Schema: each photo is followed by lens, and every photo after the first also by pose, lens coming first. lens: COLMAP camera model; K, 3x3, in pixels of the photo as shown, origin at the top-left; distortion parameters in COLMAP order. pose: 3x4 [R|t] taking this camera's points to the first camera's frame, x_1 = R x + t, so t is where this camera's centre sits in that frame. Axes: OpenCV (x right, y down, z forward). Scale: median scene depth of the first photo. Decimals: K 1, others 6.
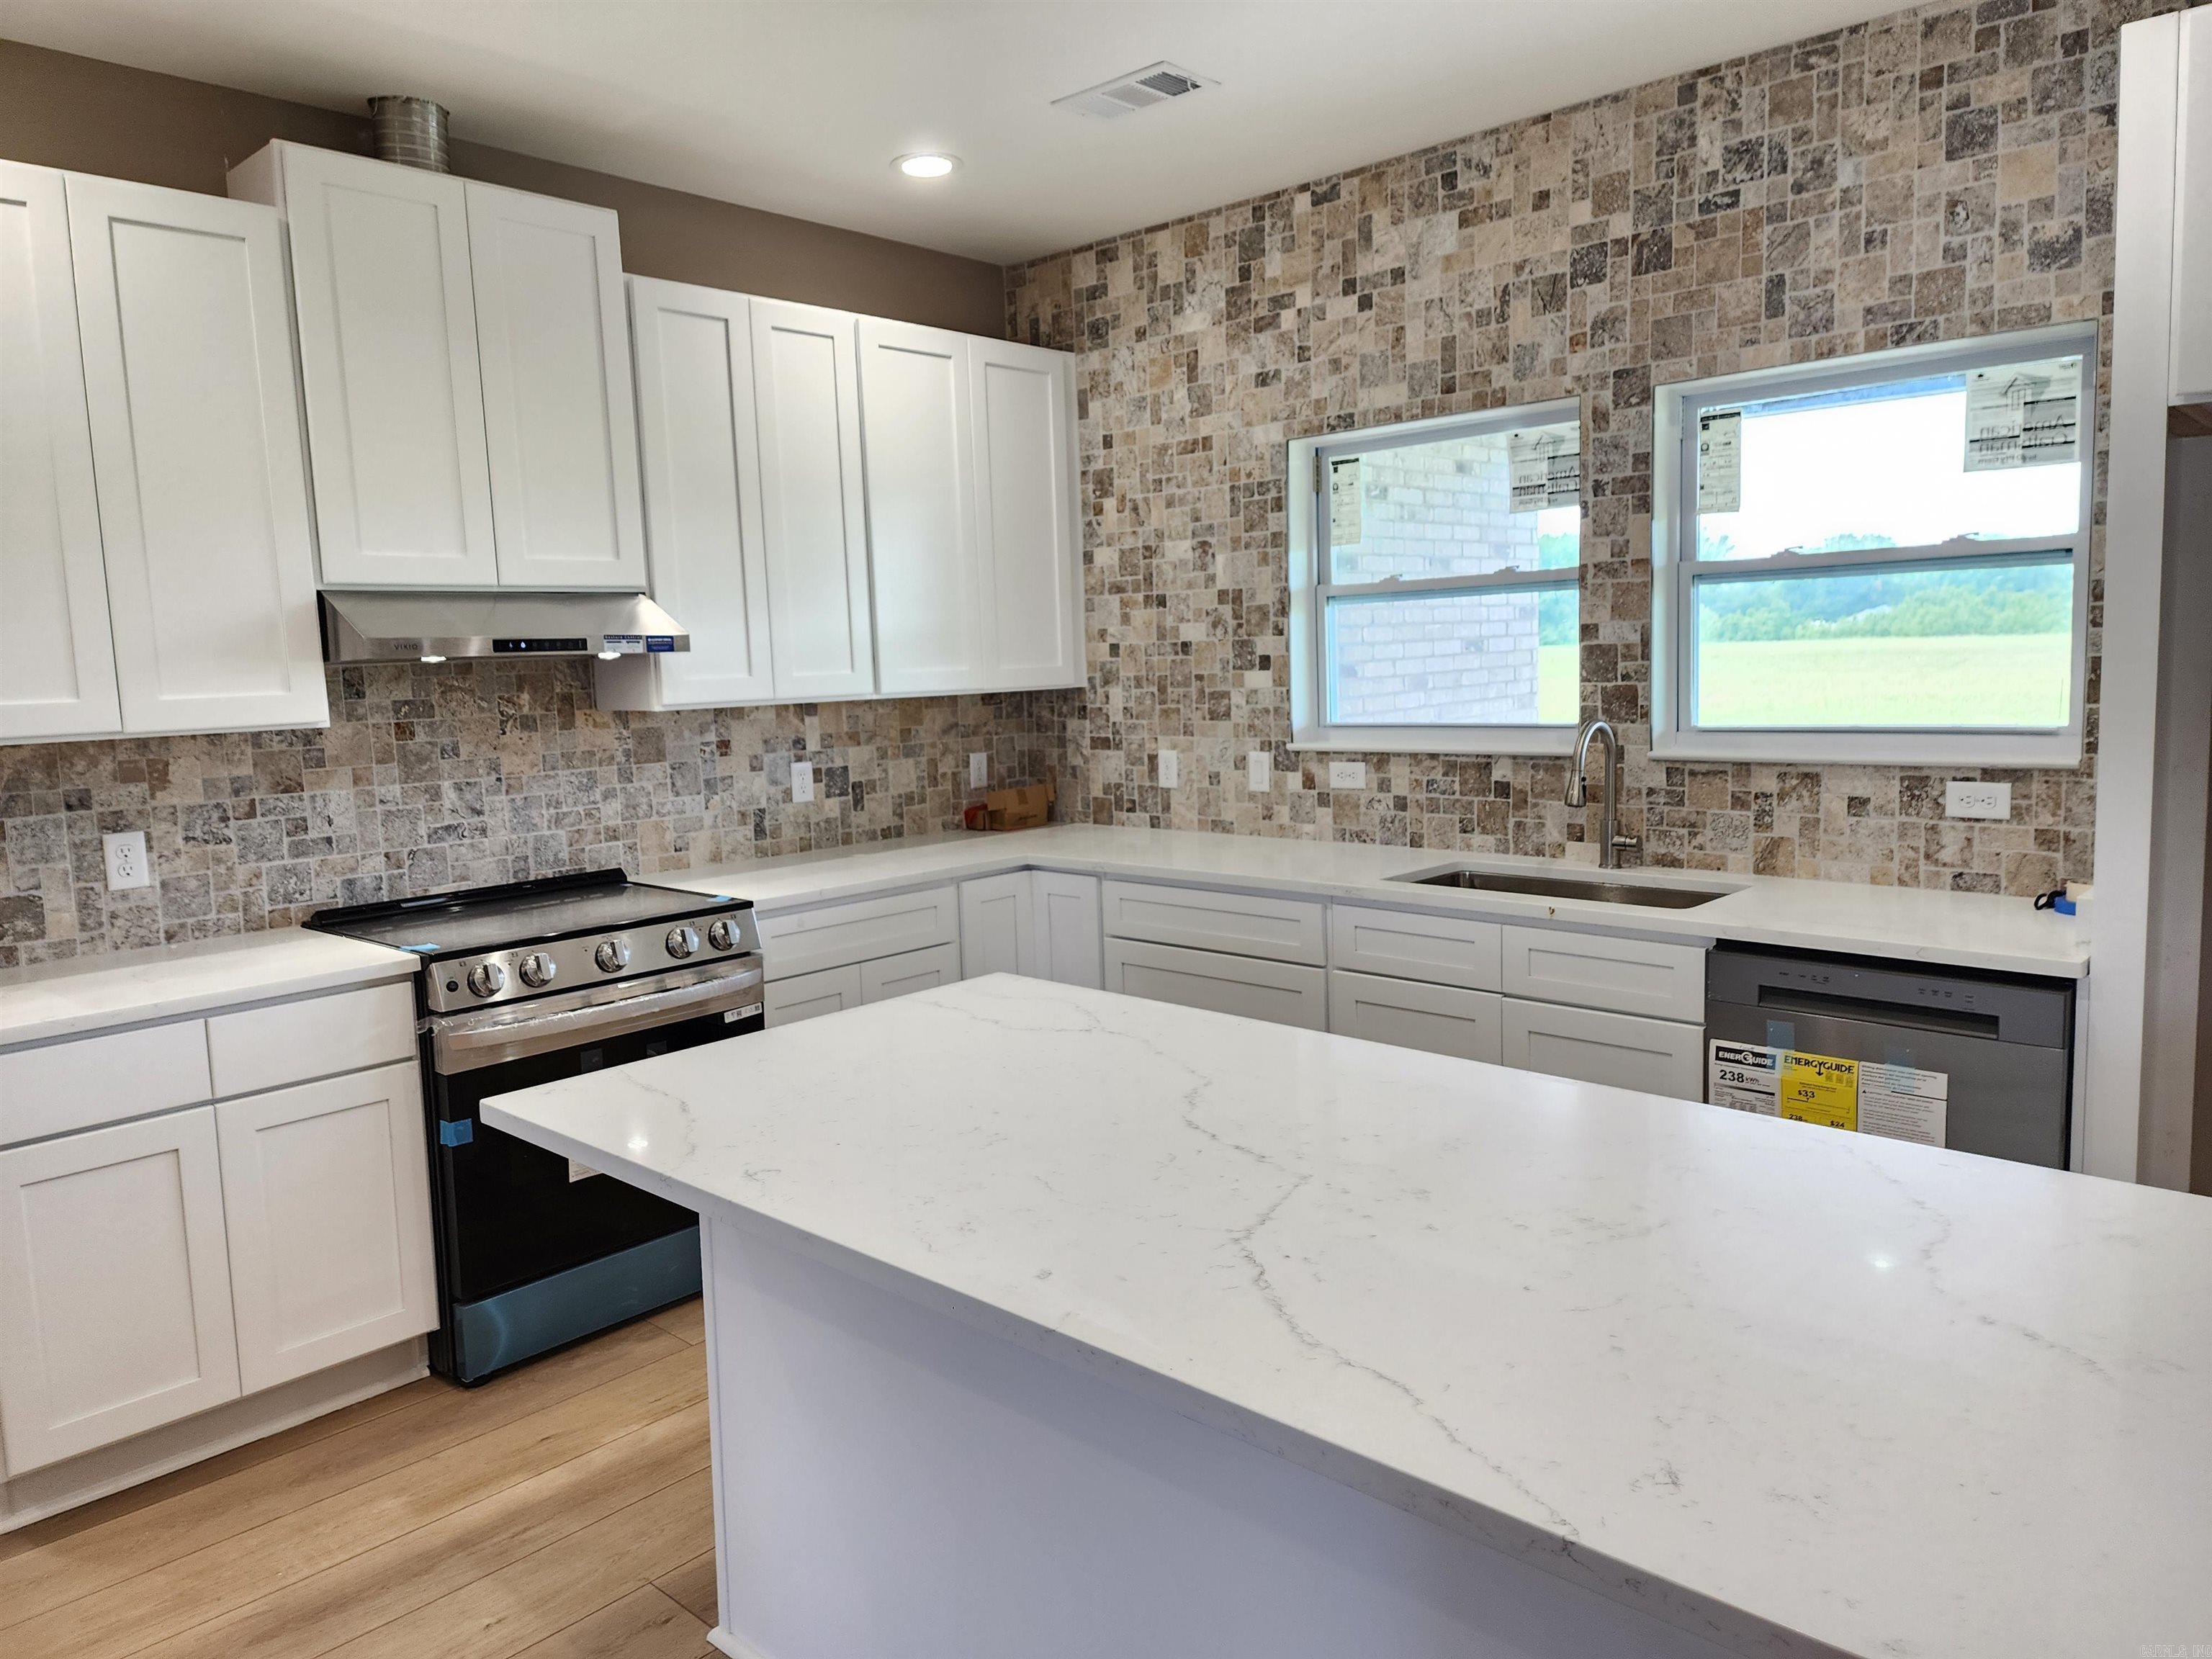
lens RADIAL K [[1473.9, 0, 1125.2], [0, 1473.9, 813.0], [0, 0, 1]] dist [0.068989, -0.069559]
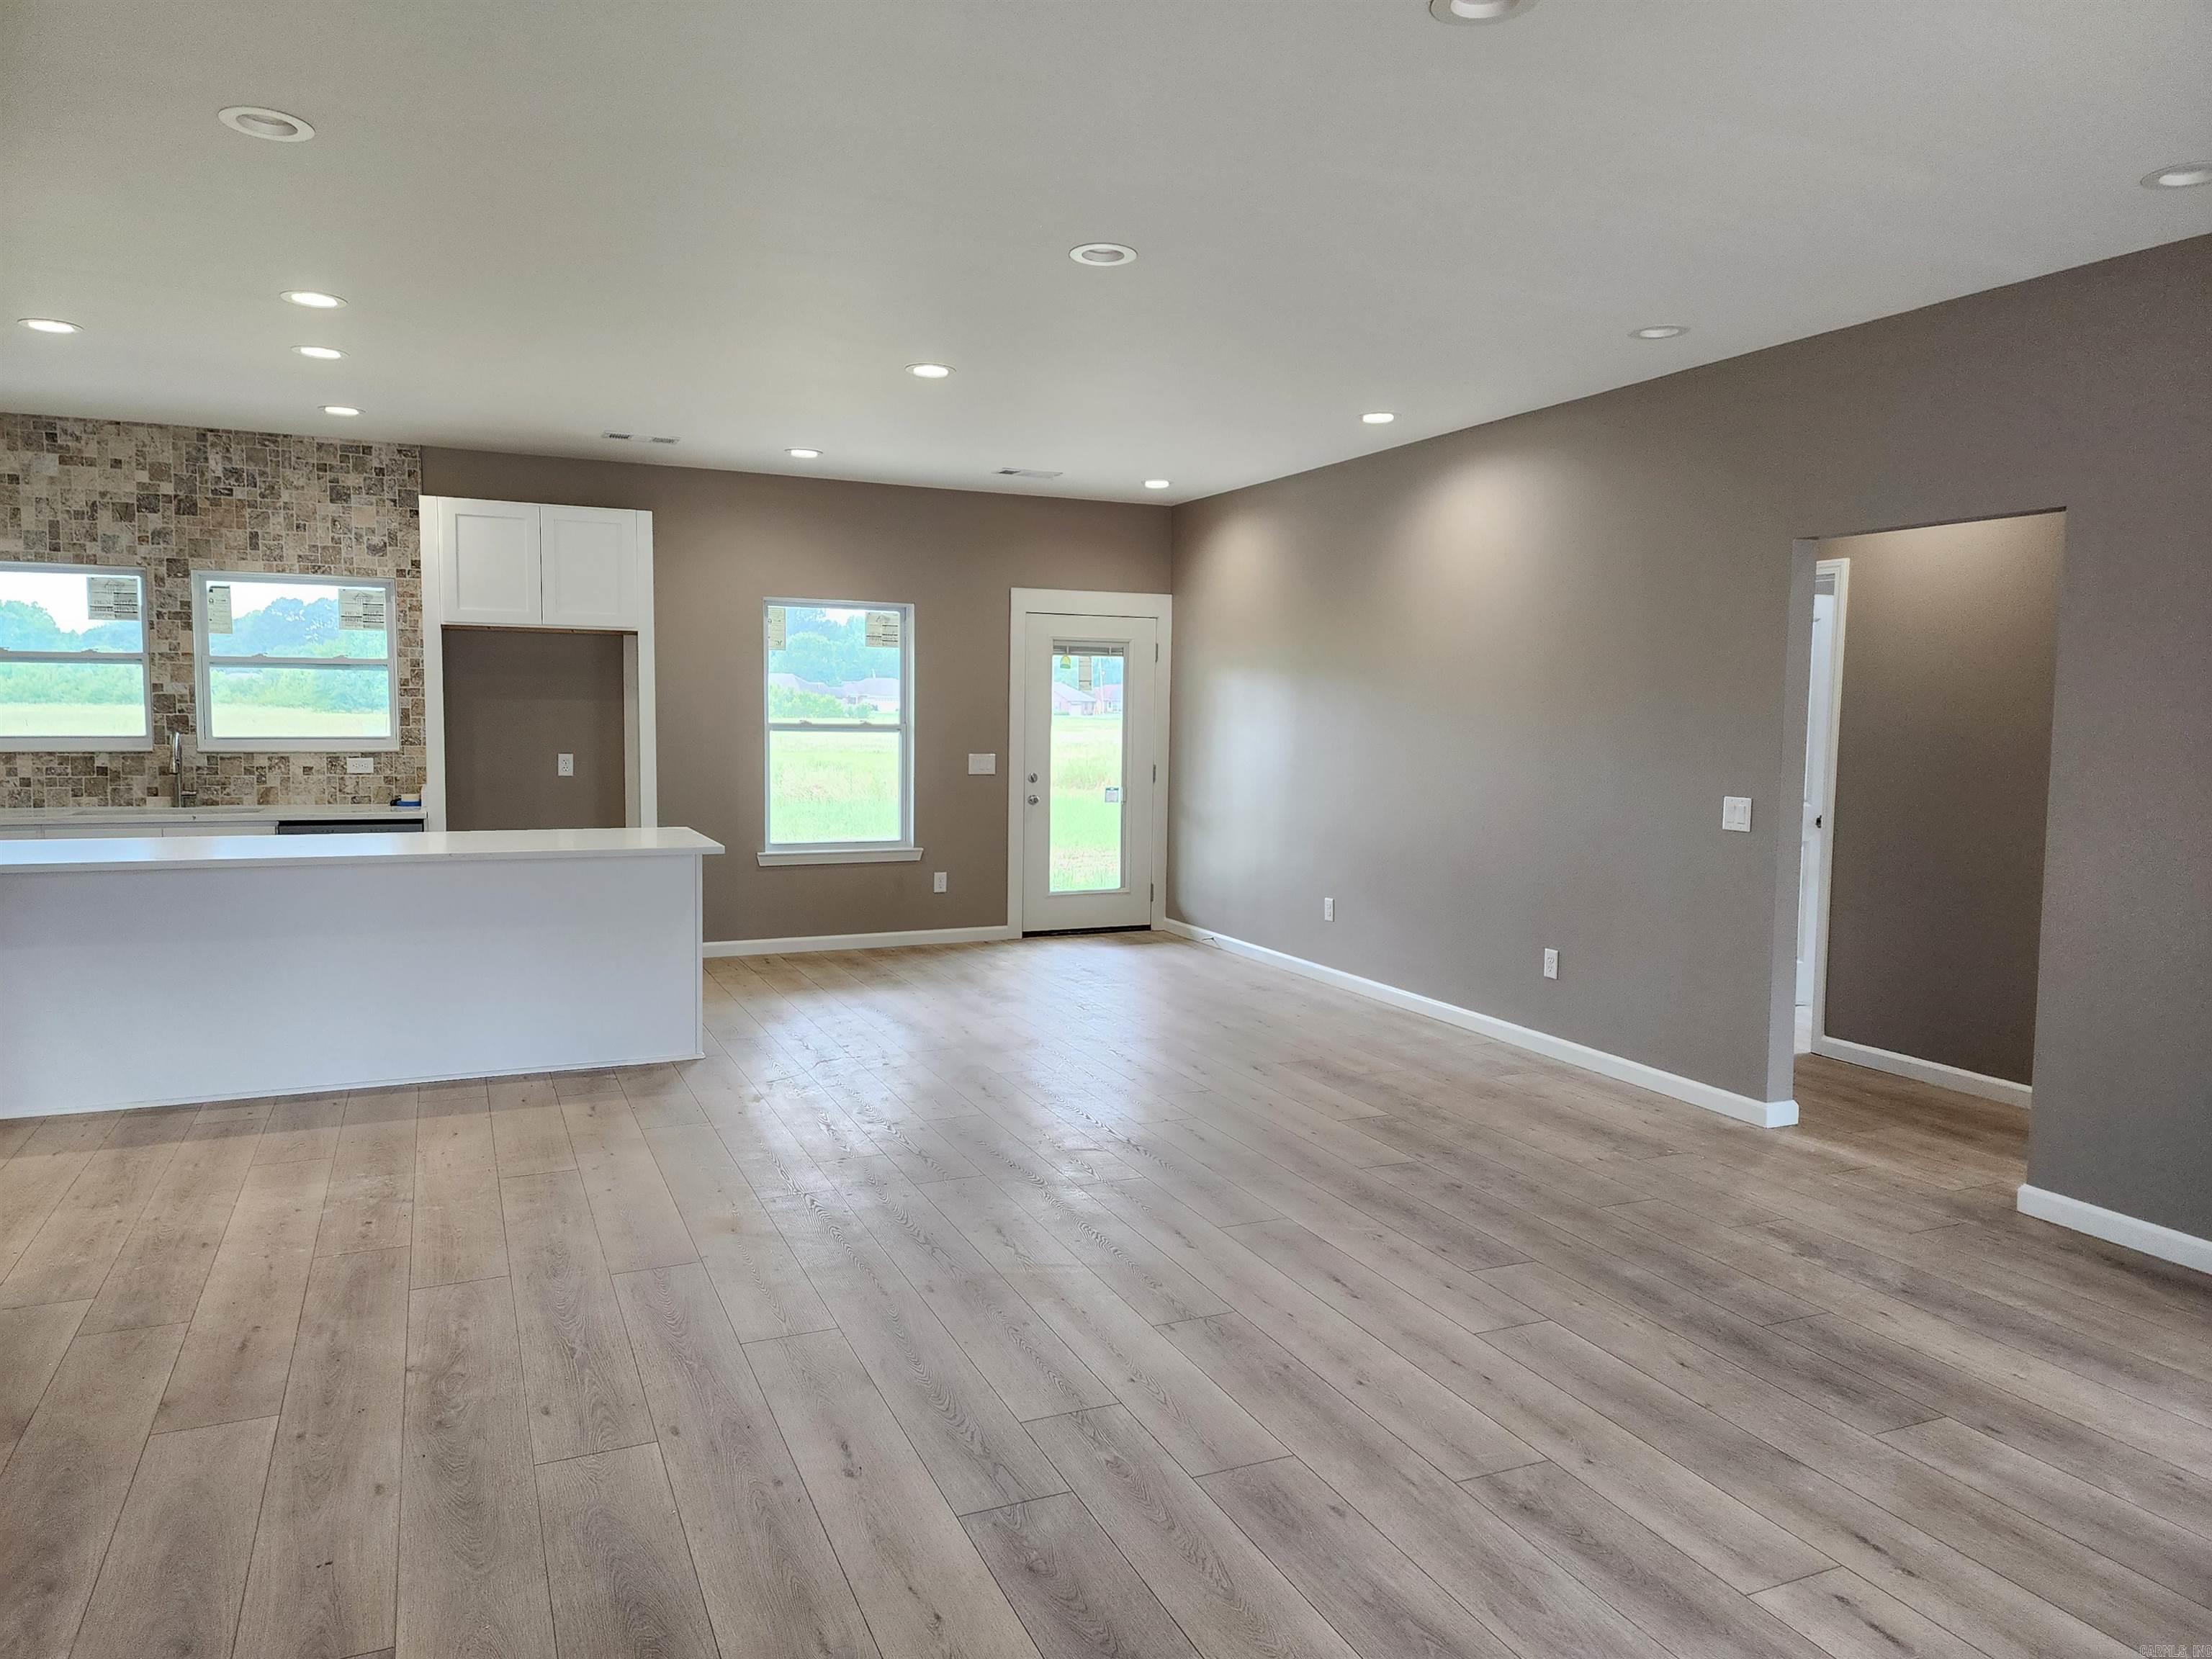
lens RADIAL K [[1470.2, 0, 1085.6], [0, 1470.2, 812.5], [0, 0, 1]] dist [0.089500, -0.083753]
pose [[0.413851, -0.031959, 0.909783, -0.962744], [0.073667, 0.997282, 0.001522, 0.125648], [-0.907359, 0.066391, 0.415081, -0.892932]]
